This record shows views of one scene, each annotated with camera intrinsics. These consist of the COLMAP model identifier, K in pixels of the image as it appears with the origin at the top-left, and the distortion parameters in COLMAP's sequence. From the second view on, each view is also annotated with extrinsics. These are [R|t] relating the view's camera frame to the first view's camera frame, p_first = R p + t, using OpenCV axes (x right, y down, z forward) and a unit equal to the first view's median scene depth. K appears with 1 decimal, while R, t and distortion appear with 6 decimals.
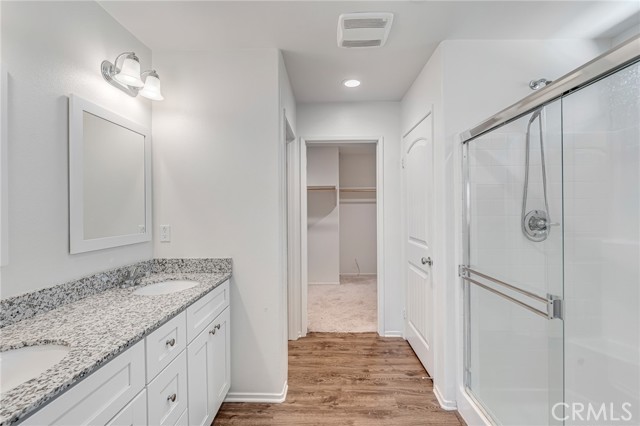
lens RADIAL K [[276.4, 0, 322.1], [0, 276.4, 210.0], [0, 0, 1]] dist [-0.000623, -0.000331]
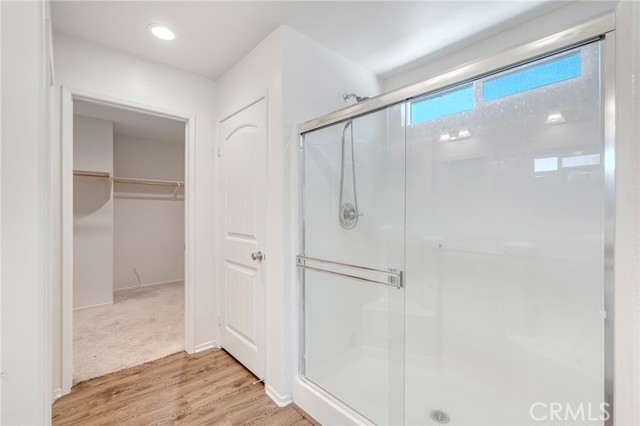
lens RADIAL K [[276.4, 0, 316.3], [0, 276.4, 212.8], [0, 0, 1]] dist [-0.000623, -0.000331]
pose [[0.738139, 0.007726, 0.674605, -0.118966], [-0.010108, 0.999949, -0.000393, 0.041680], [-0.674573, -0.006529, 0.738179, 0.202698]]
